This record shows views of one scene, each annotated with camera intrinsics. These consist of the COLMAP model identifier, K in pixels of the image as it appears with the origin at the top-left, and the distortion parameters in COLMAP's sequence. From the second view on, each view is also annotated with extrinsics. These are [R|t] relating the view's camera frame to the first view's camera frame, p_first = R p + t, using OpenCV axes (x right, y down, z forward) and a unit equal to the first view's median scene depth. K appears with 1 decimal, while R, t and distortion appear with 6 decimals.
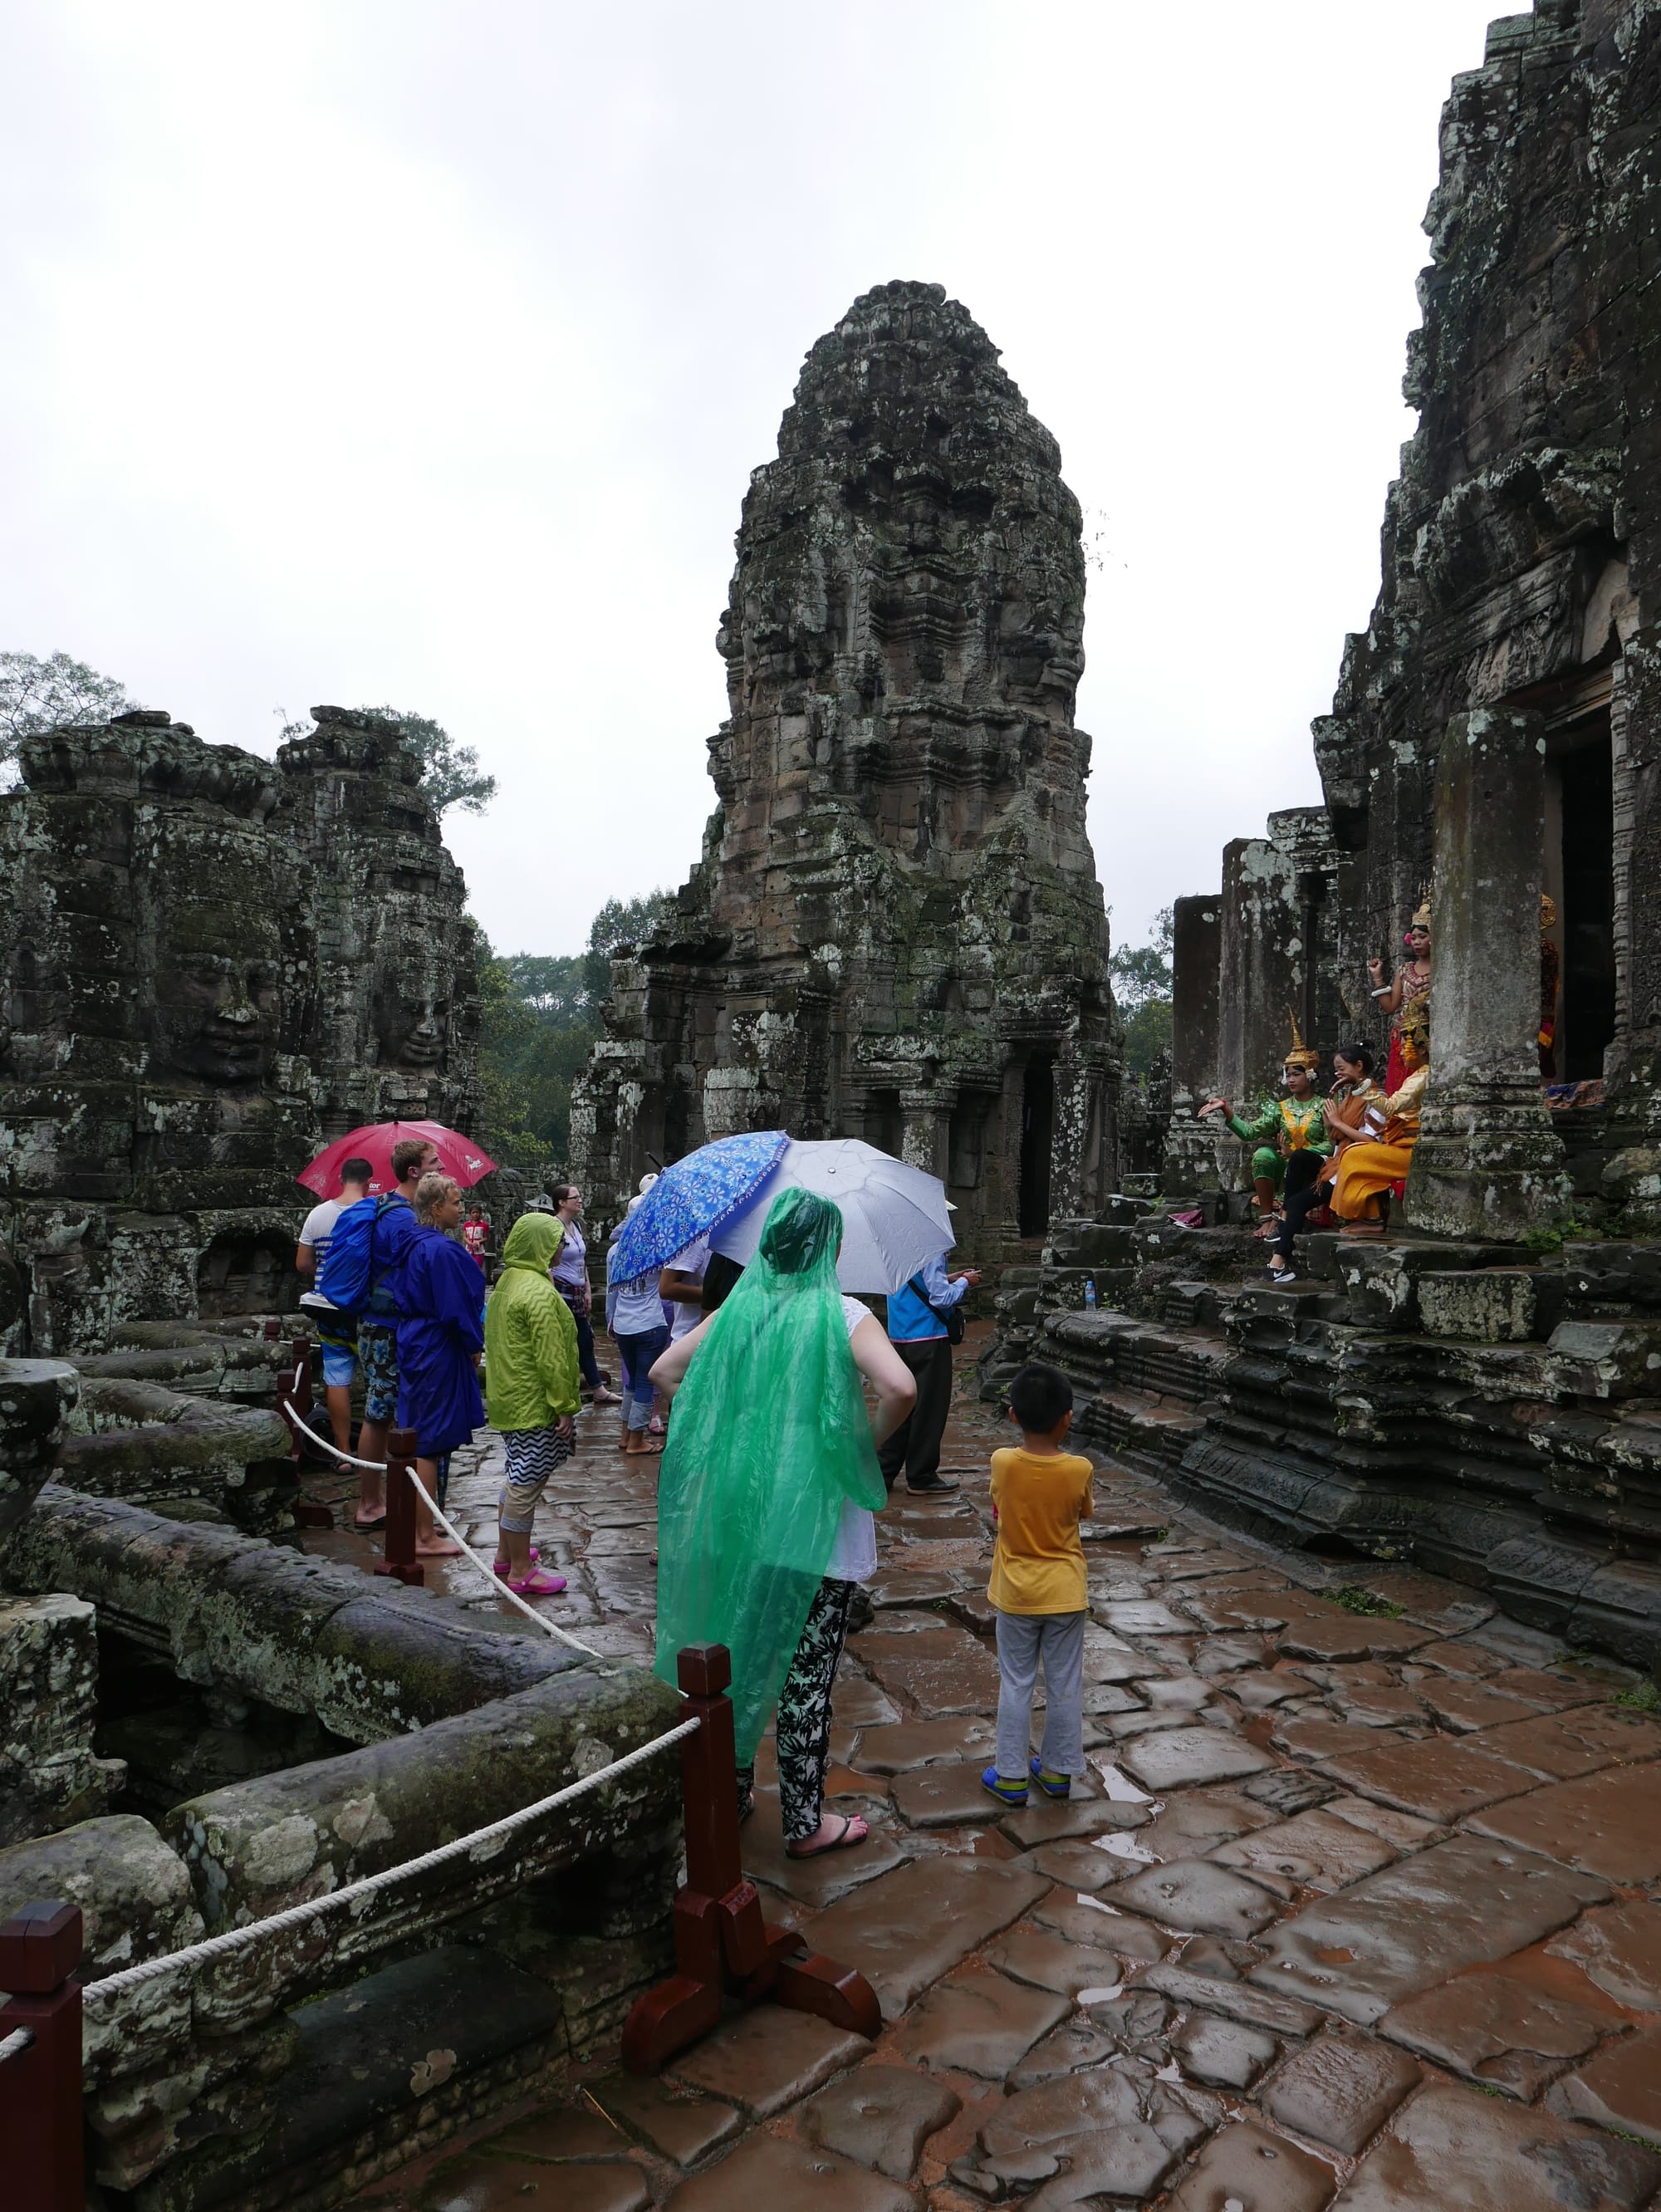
lens RADIAL K [[1781.7, 0, 831.4], [0, 1781.7, 1106.4], [0, 0, 1]] dist [-0.014443, -0.000895]
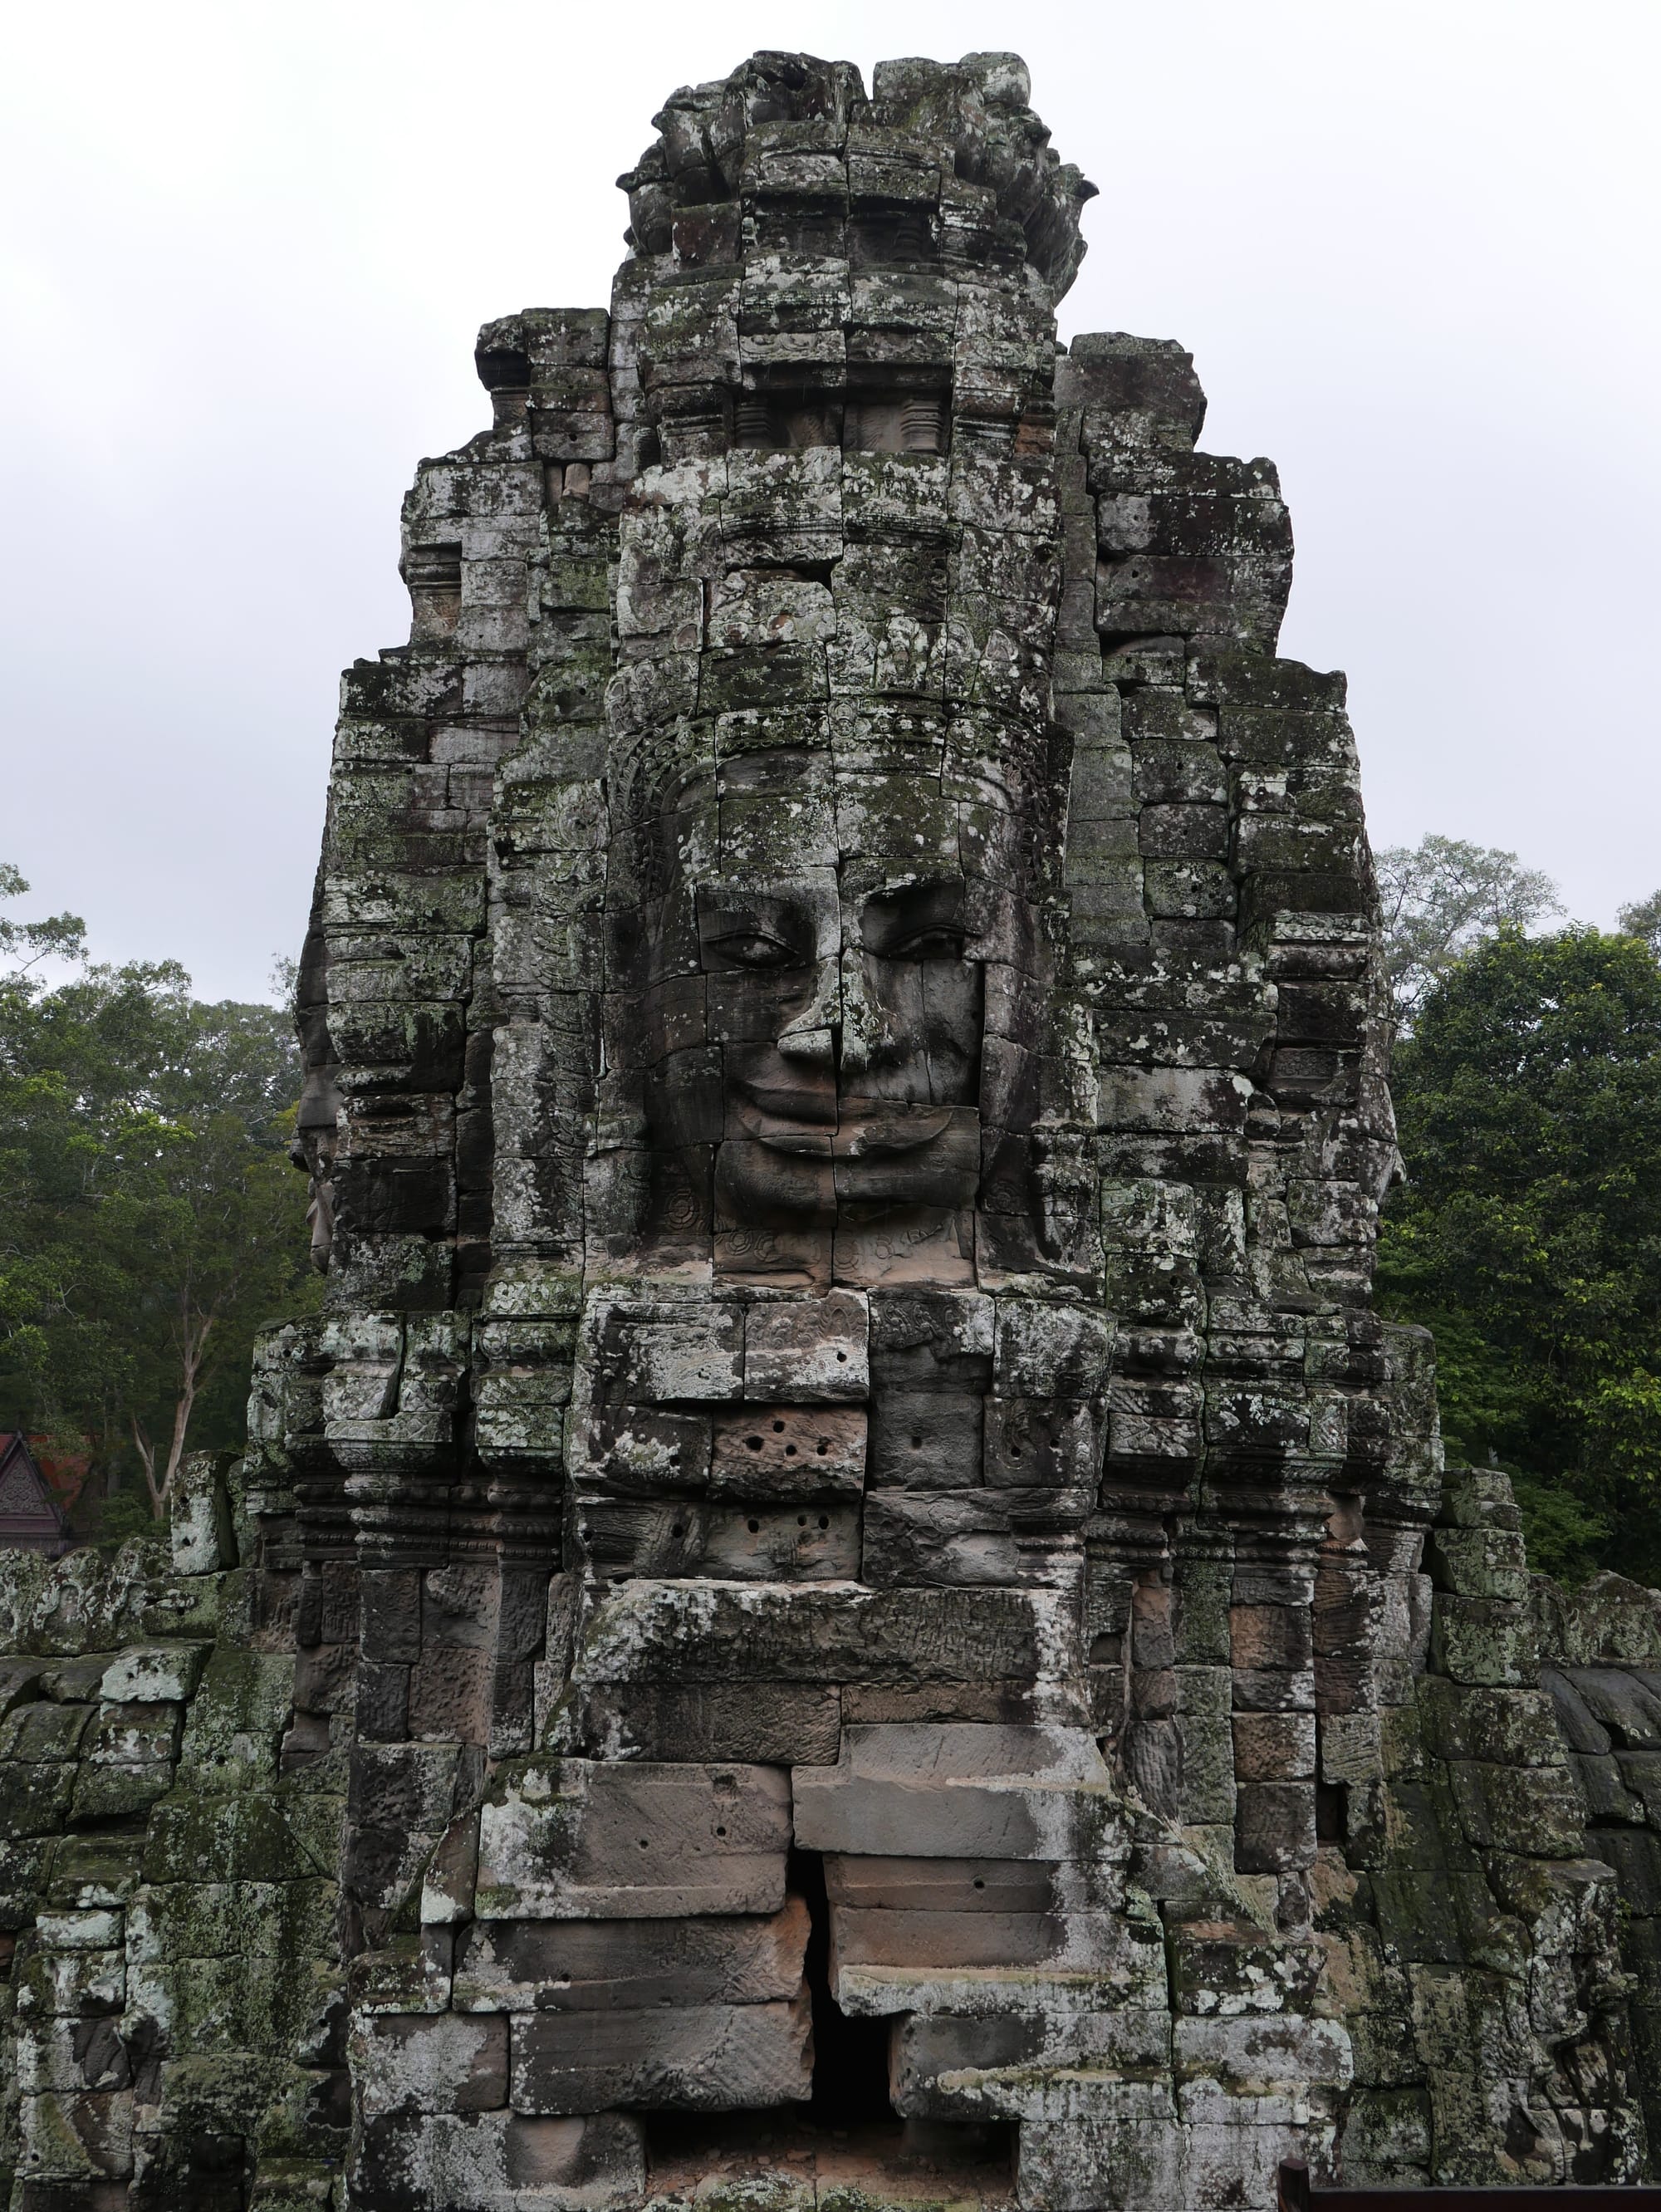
lens RADIAL K [[1781.7, 0, 832.8], [0, 1781.7, 1093.5], [0, 0, 1]] dist [-0.014443, -0.000895]
pose [[0.643053, -0.172658, -0.746105, -0.079964], [0.044698, 0.981055, -0.188504, 0.000673], [0.764516, 0.087868, 0.638587, 0.873644]]
